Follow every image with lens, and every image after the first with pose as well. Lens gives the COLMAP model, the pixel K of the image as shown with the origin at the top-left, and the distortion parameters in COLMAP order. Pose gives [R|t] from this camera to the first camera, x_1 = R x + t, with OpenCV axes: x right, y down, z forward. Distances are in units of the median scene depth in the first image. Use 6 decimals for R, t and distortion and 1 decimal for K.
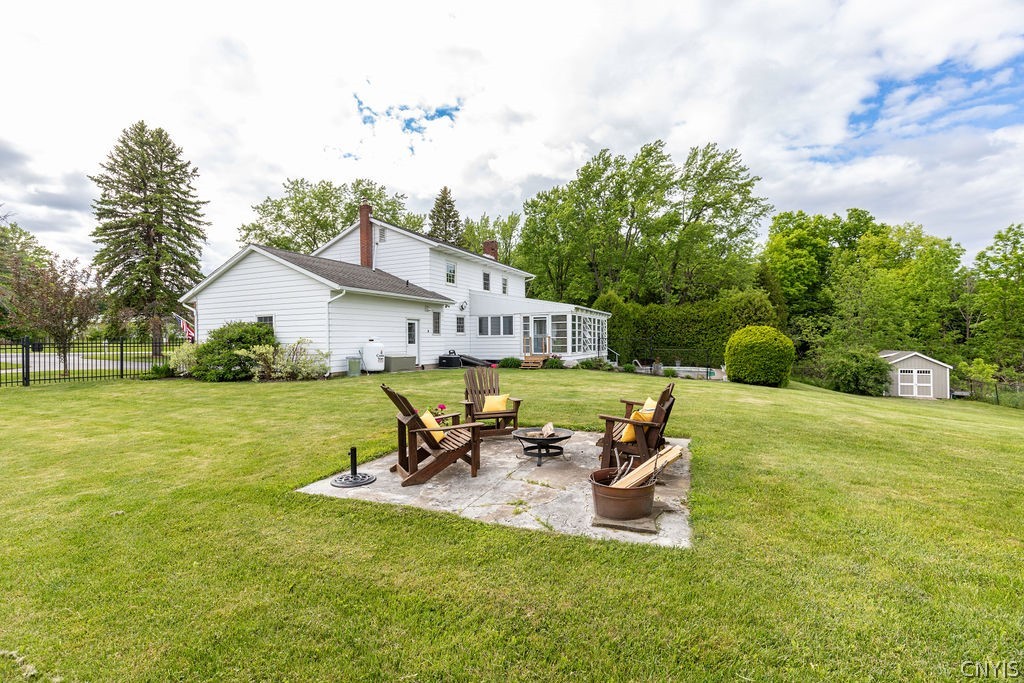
lens RADIAL K [[456.9, 0, 510.0], [0, 456.9, 341.3], [0, 0, 1]] dist [0.004092, -0.000615]
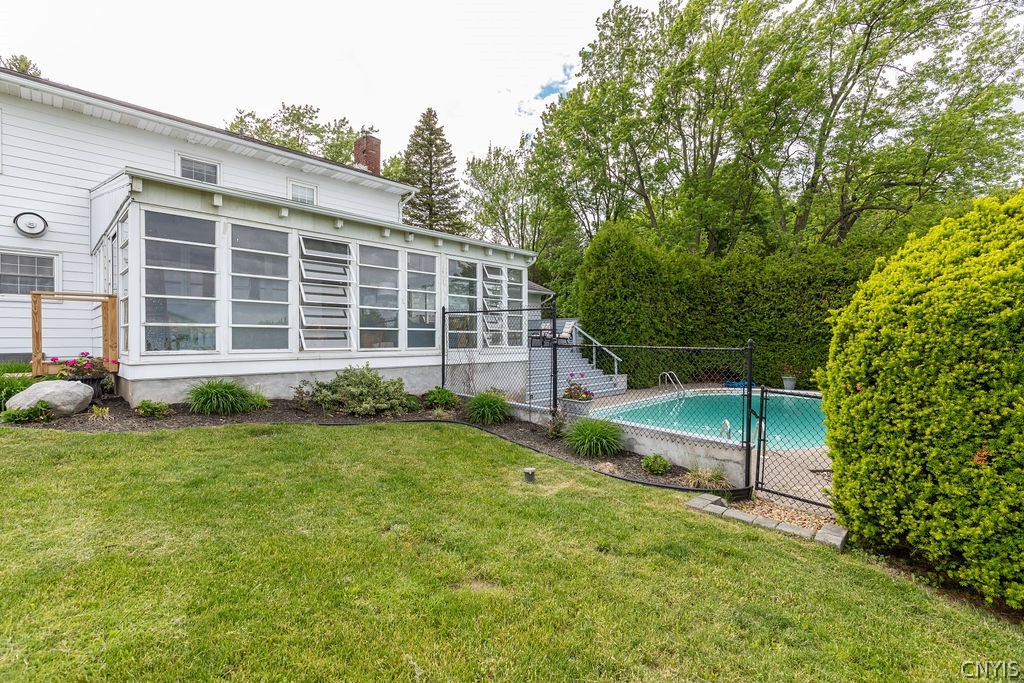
lens RADIAL K [[456.9, 0, 510.0], [0, 456.9, 341.3], [0, 0, 1]] dist [0.004092, -0.000615]
pose [[0.942910, 0.008509, -0.332940, 0.262414], [-0.006942, 0.999959, 0.005896, 0.009873], [0.332976, -0.003248, 0.942930, 0.501492]]
